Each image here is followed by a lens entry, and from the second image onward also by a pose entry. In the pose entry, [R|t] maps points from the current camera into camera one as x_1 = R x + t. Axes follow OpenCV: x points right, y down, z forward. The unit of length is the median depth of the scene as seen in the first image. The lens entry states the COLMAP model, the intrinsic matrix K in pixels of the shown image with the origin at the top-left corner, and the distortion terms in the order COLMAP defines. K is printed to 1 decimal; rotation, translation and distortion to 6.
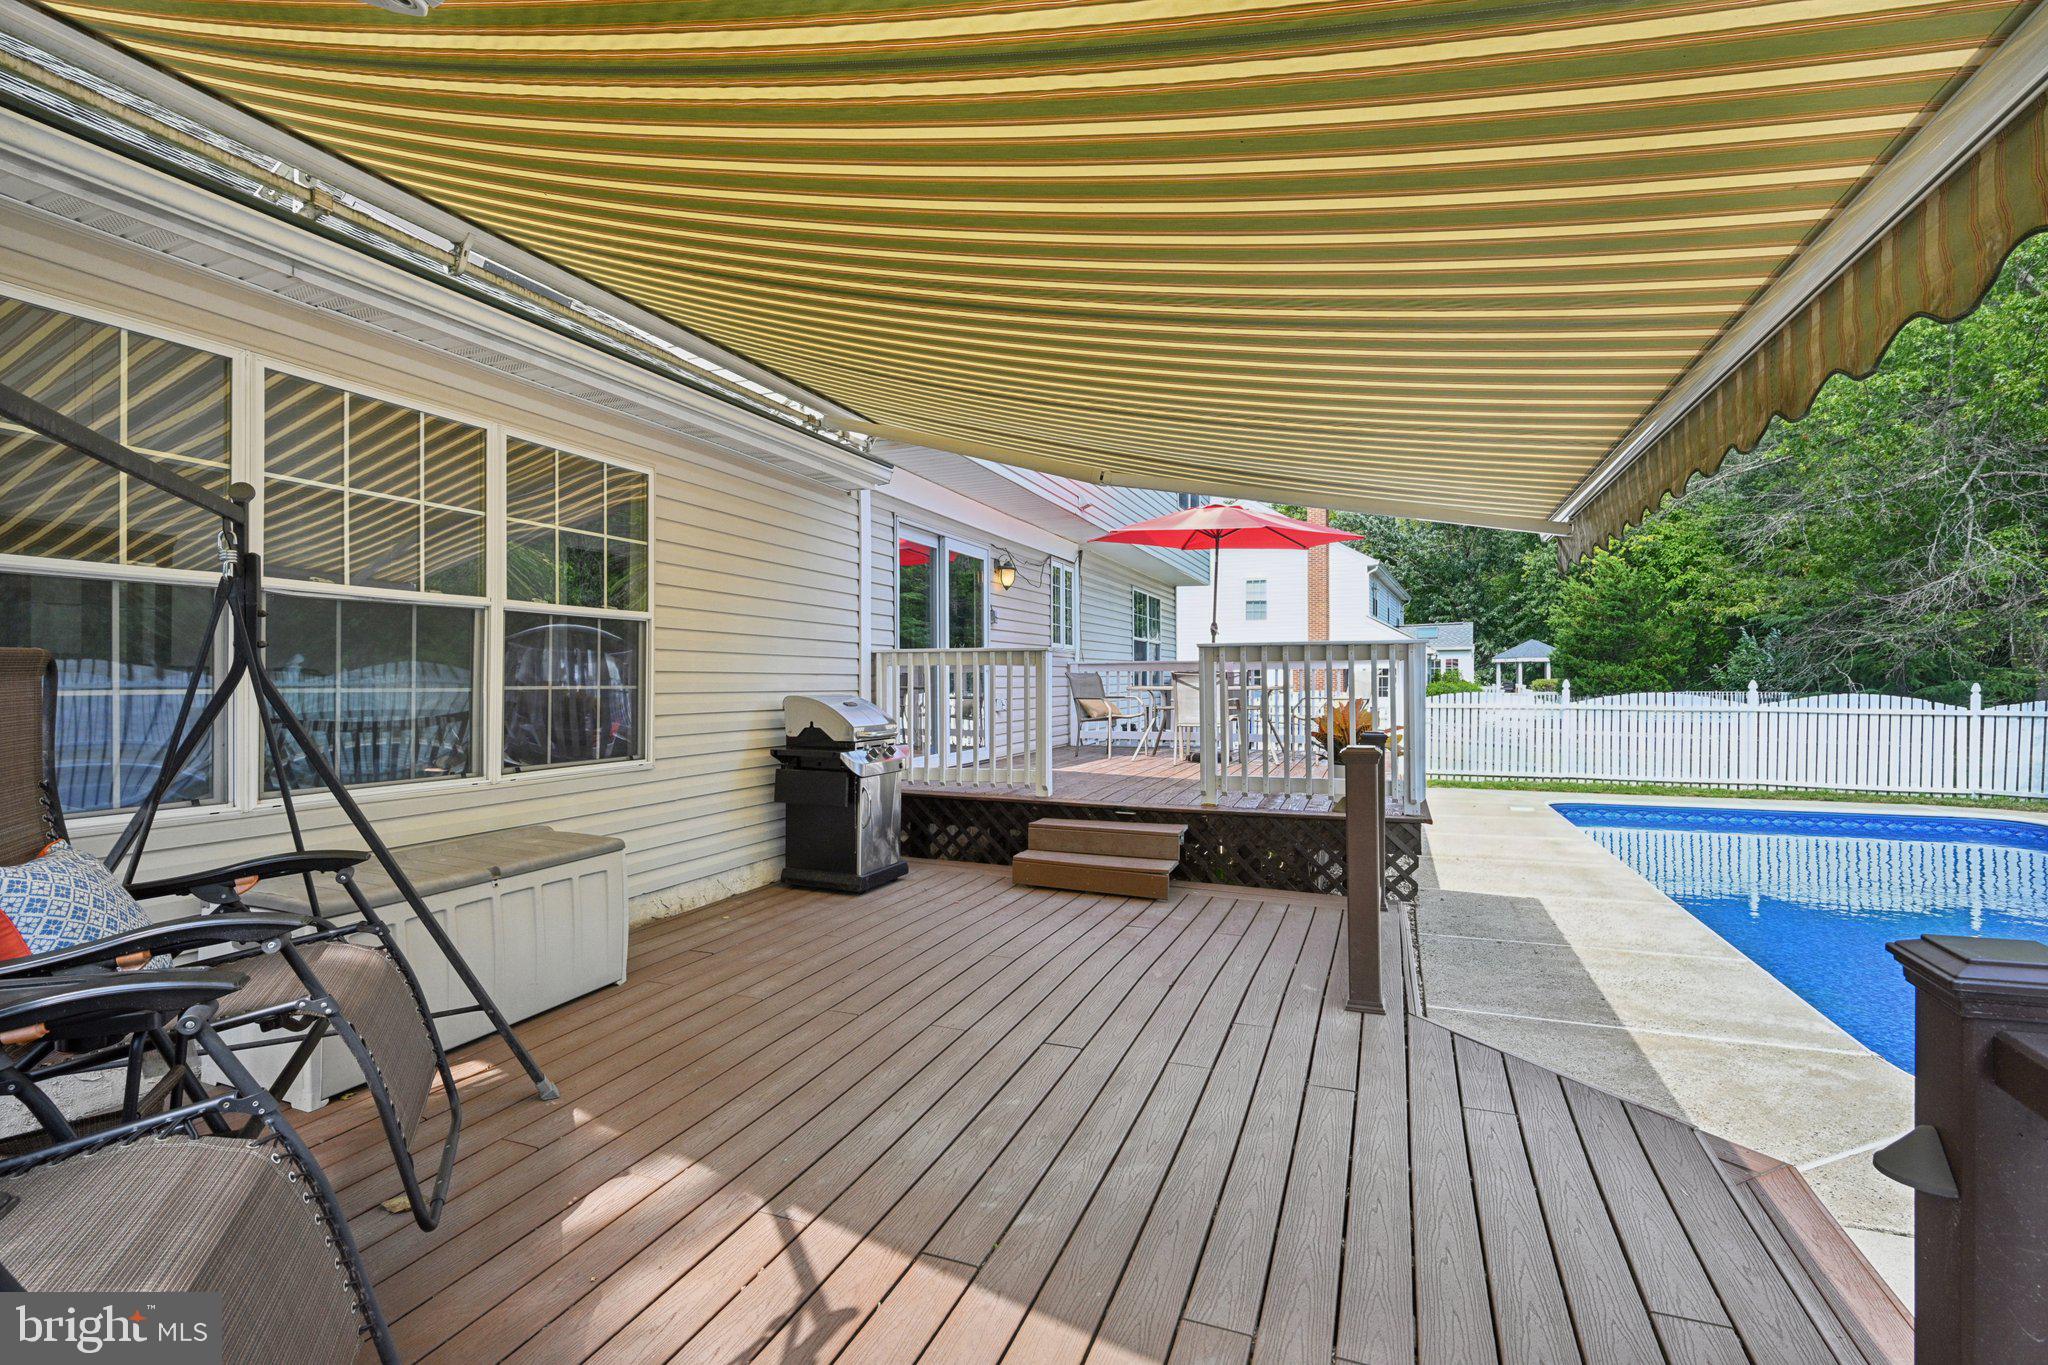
lens RADIAL K [[933.6, 0, 1032.7], [0, 933.6, 672.5], [0, 0, 1]] dist [0.005833, 0.000068]
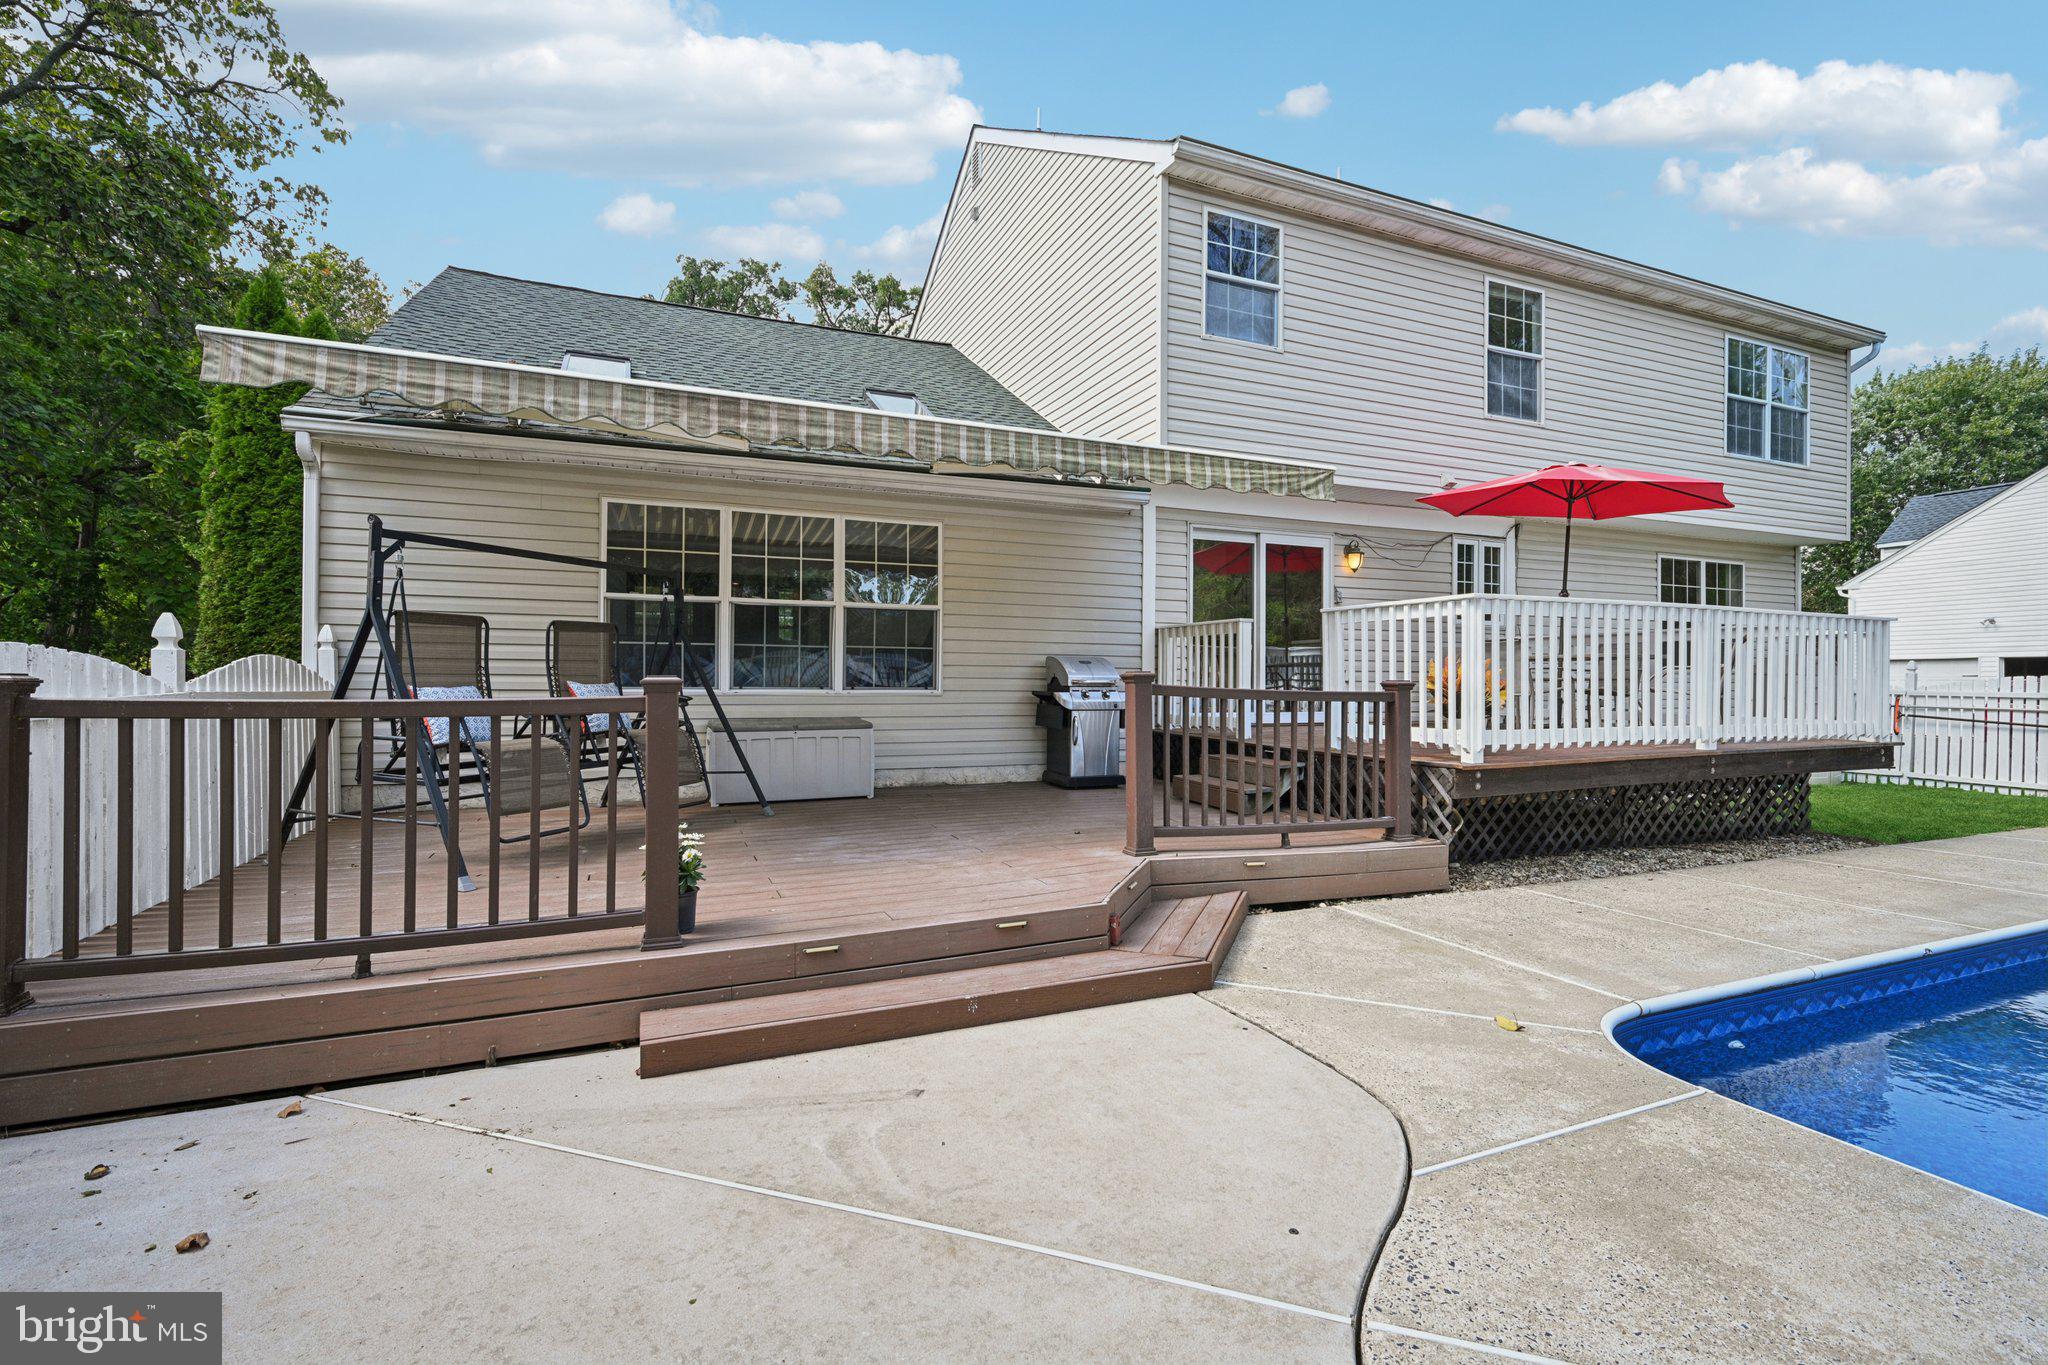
lens RADIAL K [[933.6, 0, 1041.3], [0, 933.6, 673.6], [0, 0, 1]] dist [0.005833, 0.000068]
pose [[0.688734, -0.005523, -0.724993, 0.855228], [0.000697, 0.999976, -0.006955, 0.065151], [0.725014, 0.004285, 0.688721, -0.049896]]
